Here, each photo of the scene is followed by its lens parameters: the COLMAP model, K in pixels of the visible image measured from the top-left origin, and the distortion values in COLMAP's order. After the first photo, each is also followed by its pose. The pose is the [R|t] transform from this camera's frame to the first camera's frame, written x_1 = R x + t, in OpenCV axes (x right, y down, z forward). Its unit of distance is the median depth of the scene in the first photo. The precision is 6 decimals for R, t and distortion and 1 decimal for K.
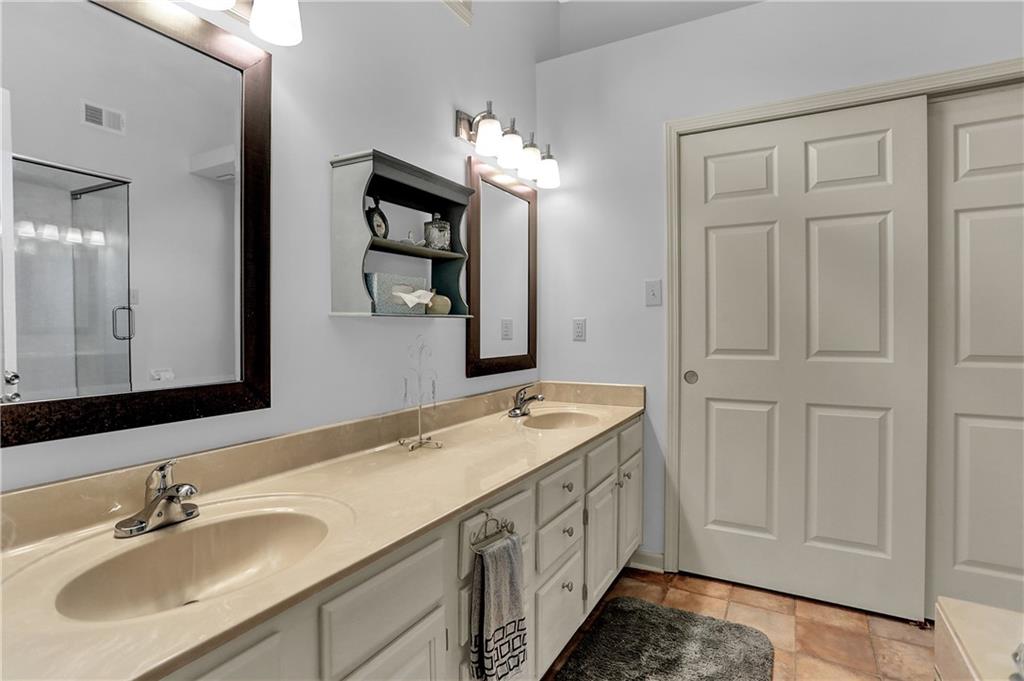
lens RADIAL K [[509.3, 0, 506.5], [0, 509.3, 334.2], [0, 0, 1]] dist [-0.070780, 0.031890]
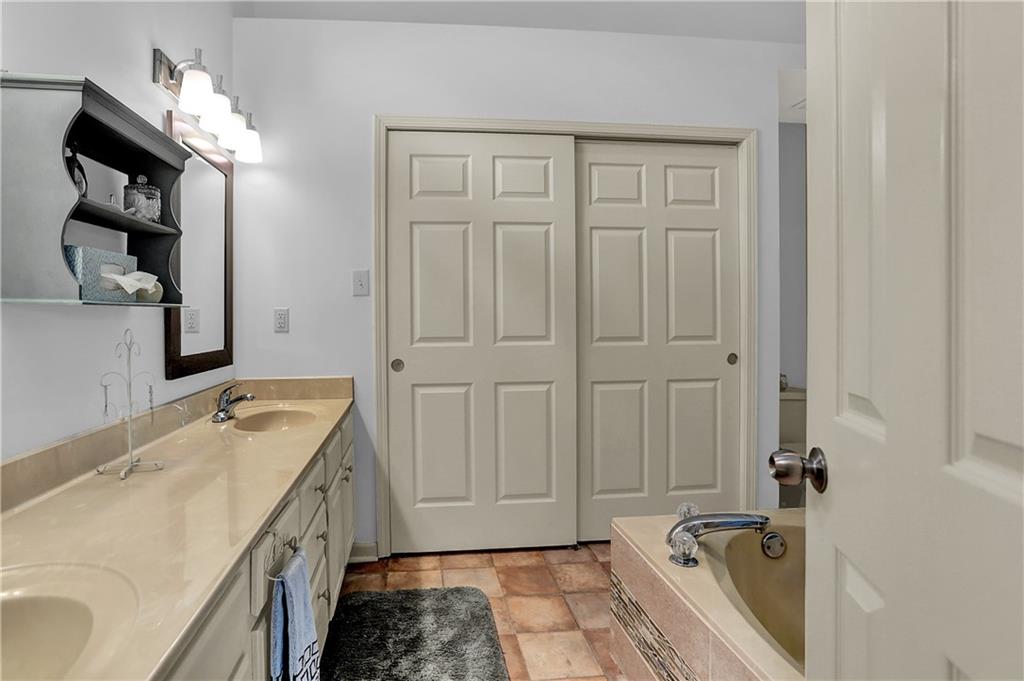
lens RADIAL K [[521.2, 0, 464.6], [0, 521.2, 325.4], [0, 0, 1]] dist [-0.074573, 0.036531]
pose [[0.821015, -0.013604, 0.570744, -0.151354], [0.012287, 0.999906, 0.006159, -0.001945], [-0.570774, 0.001956, 0.821105, 0.052190]]
